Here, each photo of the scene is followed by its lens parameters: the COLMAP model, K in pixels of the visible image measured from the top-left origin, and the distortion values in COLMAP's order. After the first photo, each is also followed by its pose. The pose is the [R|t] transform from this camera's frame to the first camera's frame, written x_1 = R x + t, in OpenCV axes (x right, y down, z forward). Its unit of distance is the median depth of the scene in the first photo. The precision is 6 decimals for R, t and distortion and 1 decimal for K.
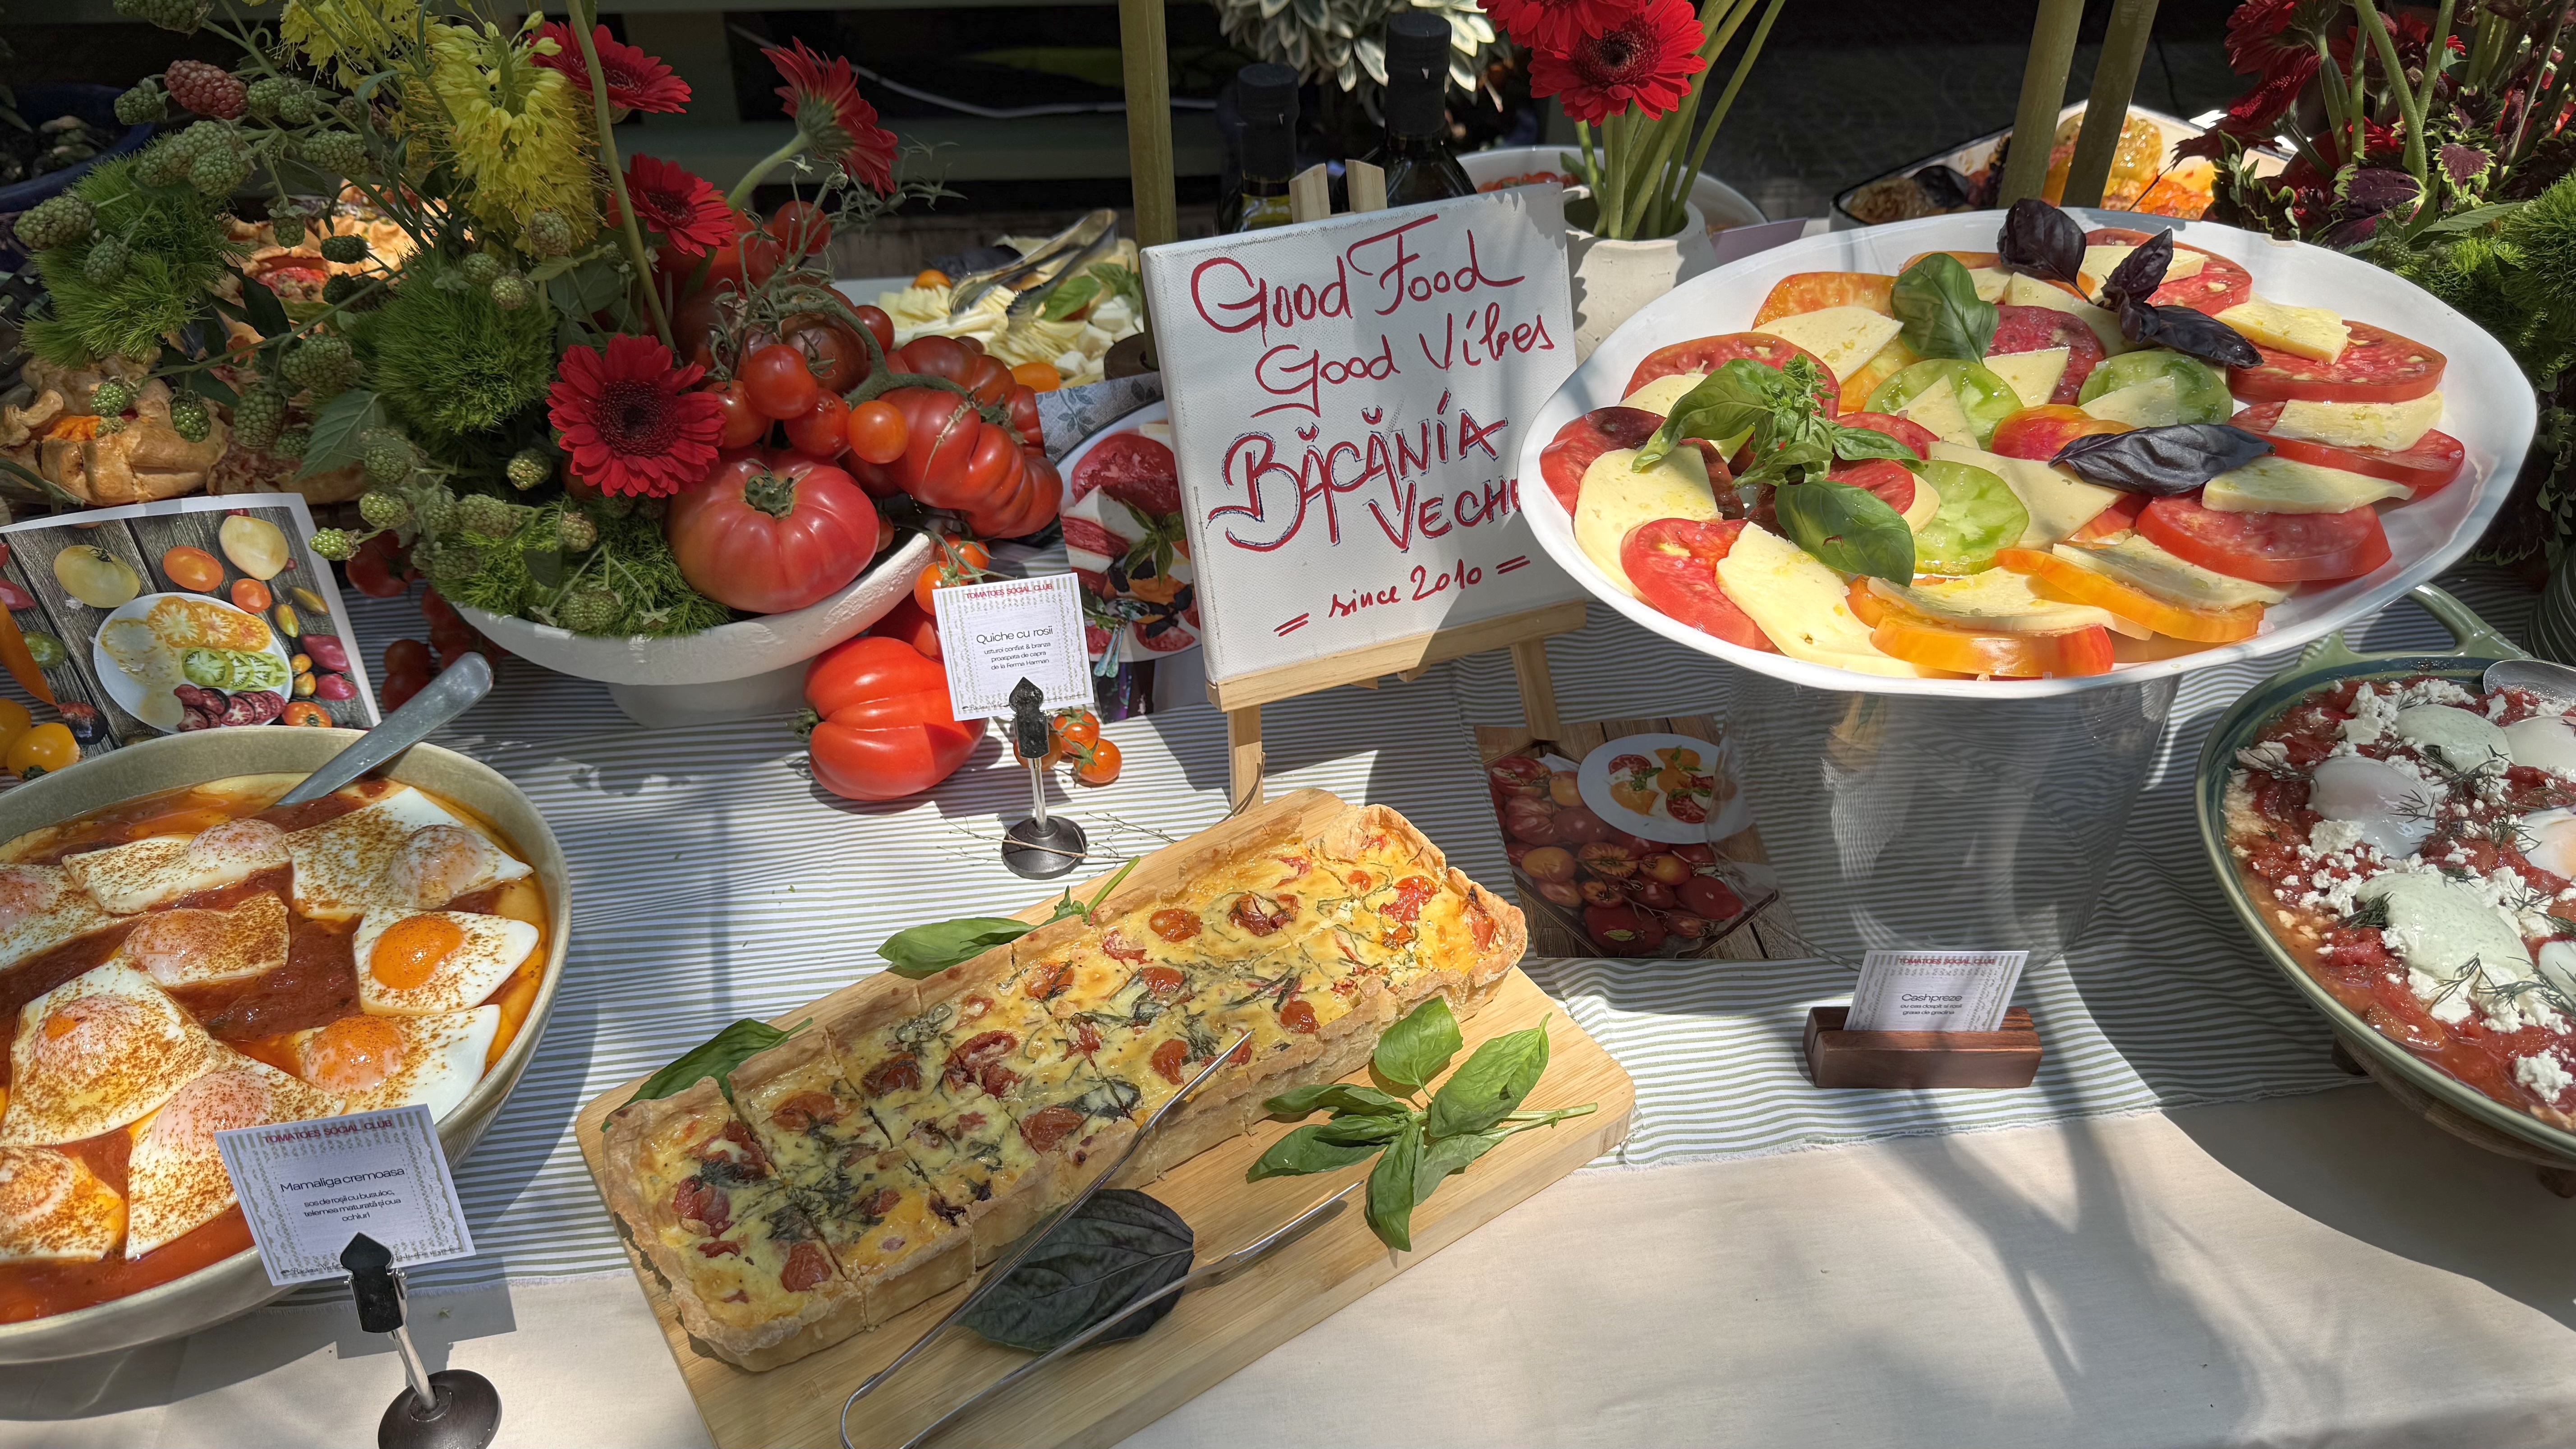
lens RADIAL K [[1760.1, 0, 1288.0], [0, 1760.1, 724.5], [0, 0, 1]] dist [0.011290, -0.032401]
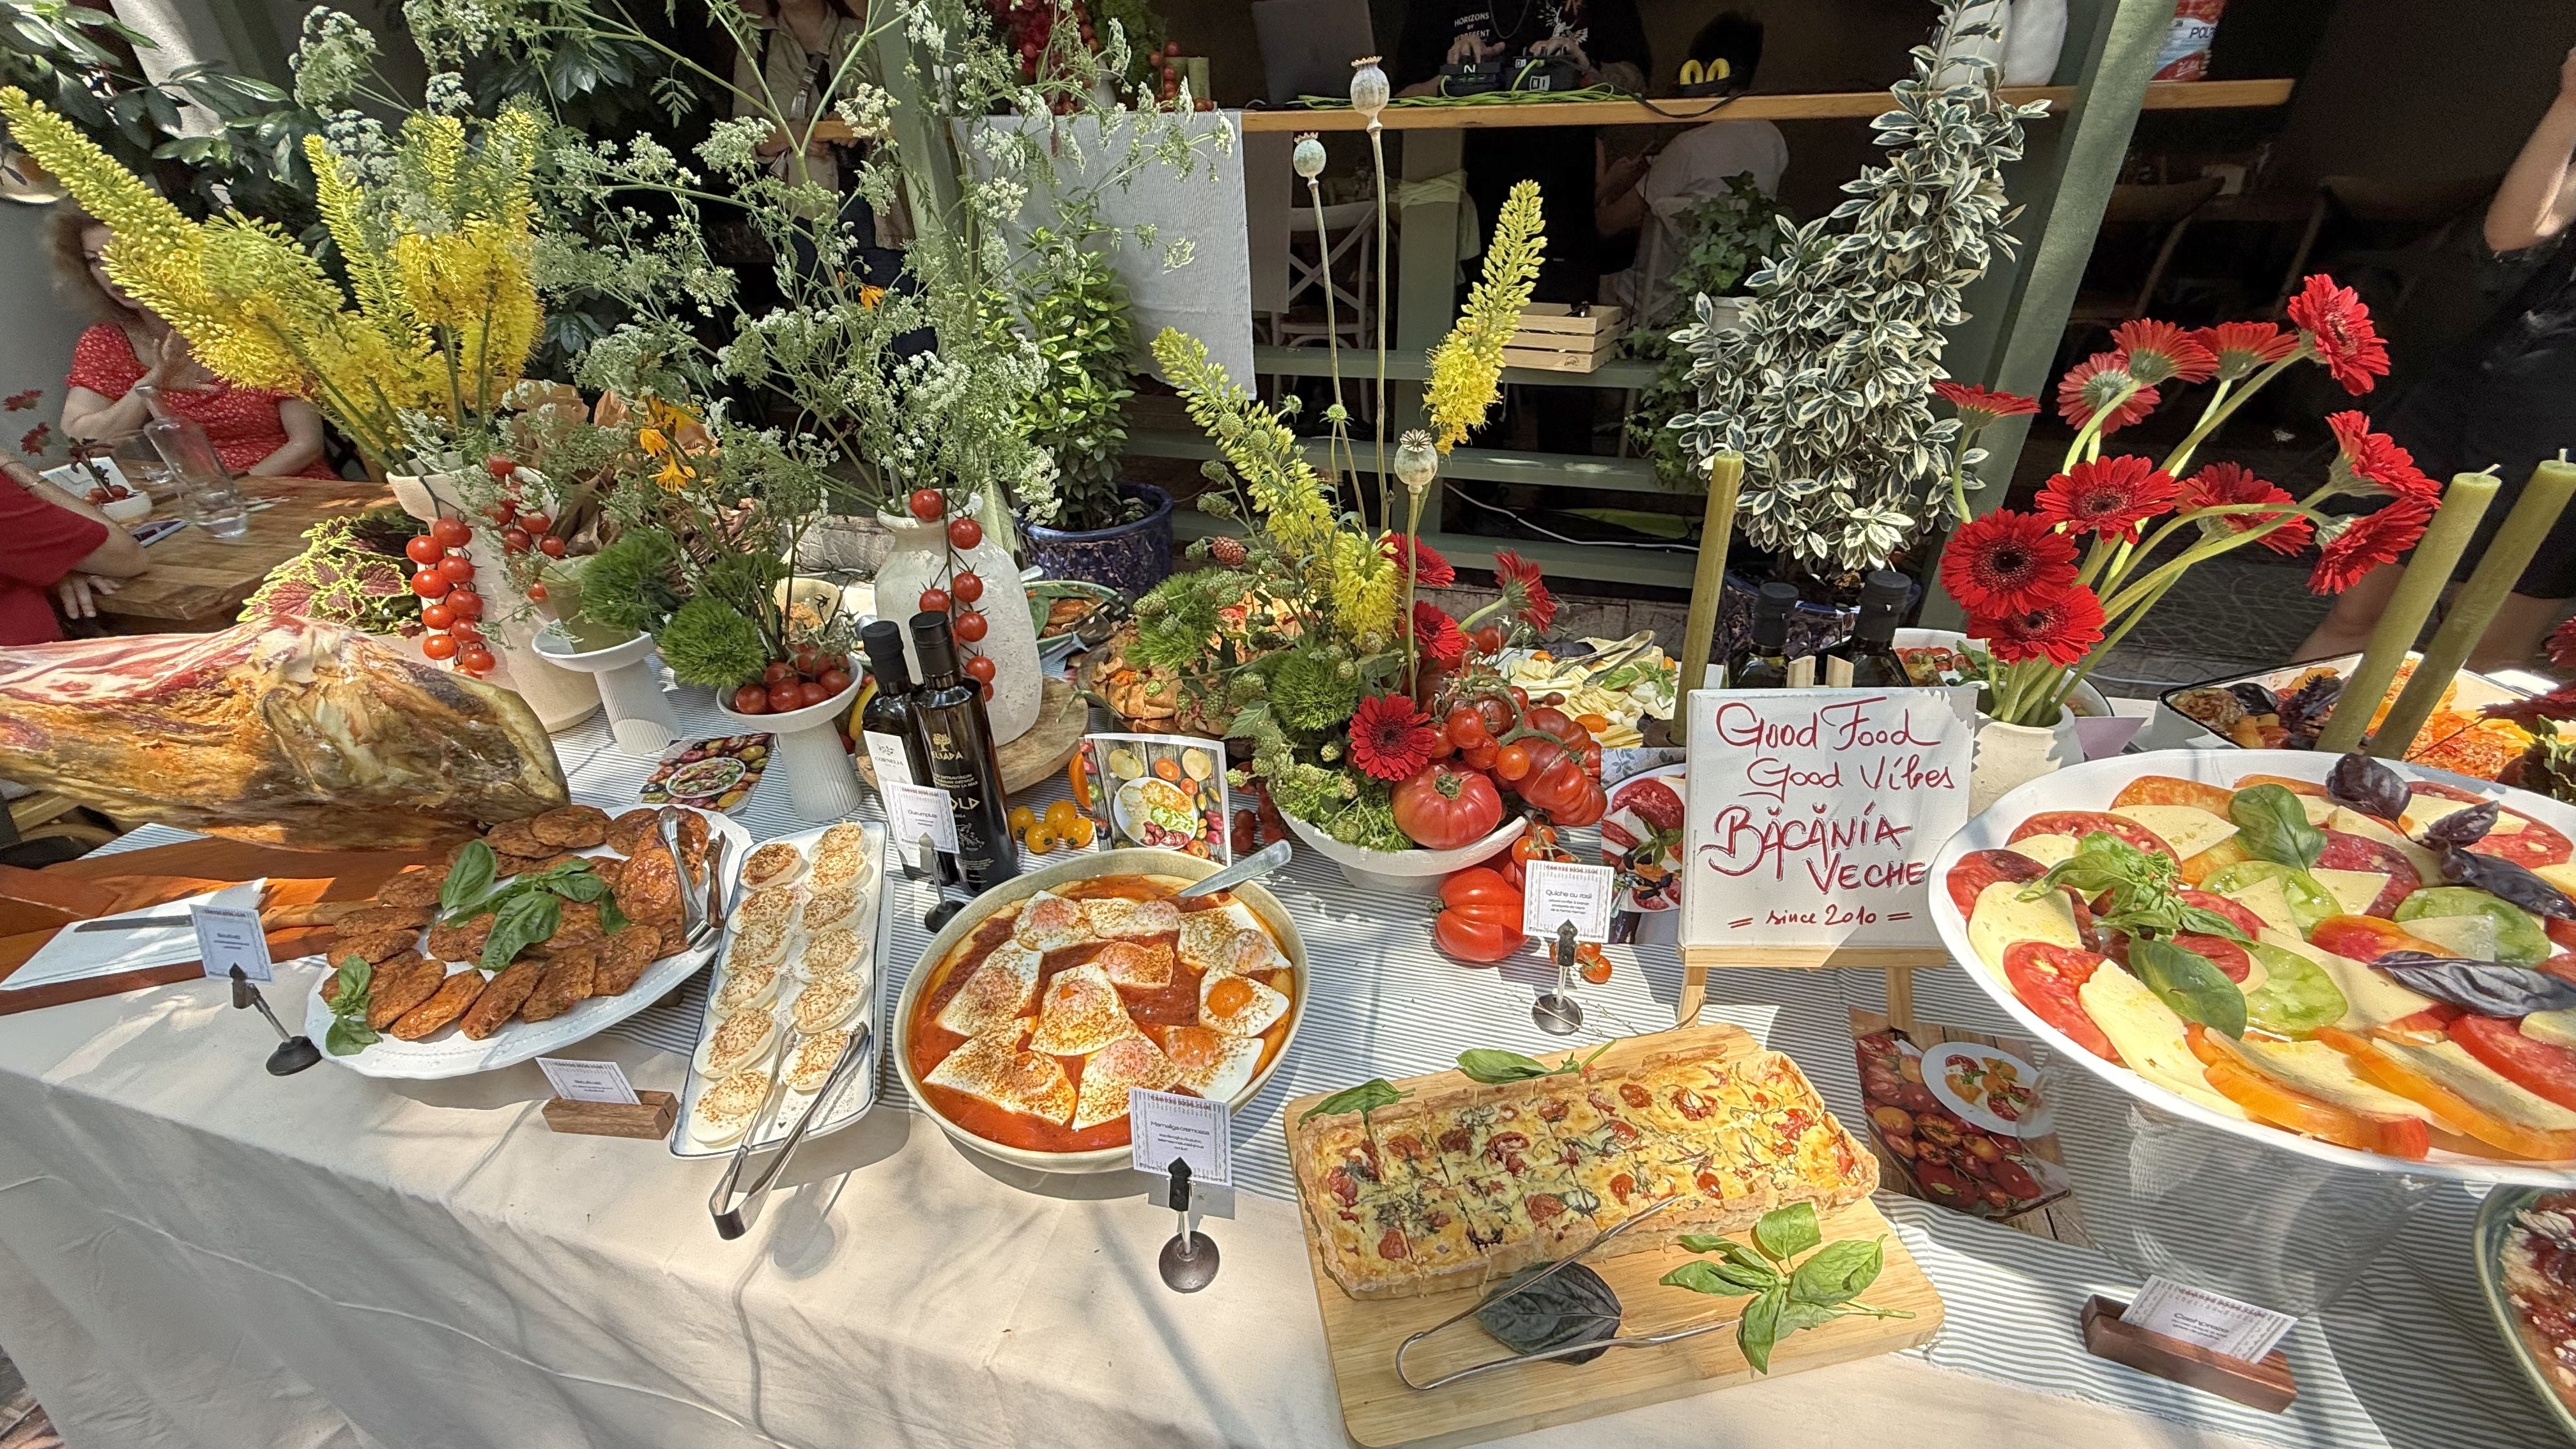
lens RADIAL K [[983.5, 0, 1306.2], [0, 983.5, 714.1], [0, 0, 1]] dist [-0.006016, 0.000599]
pose [[0.918989, 0.171562, -0.355002, -0.085512], [-0.211864, 0.974210, -0.077642, -0.097866], [0.332526, 0.146564, 0.931636, -0.011114]]
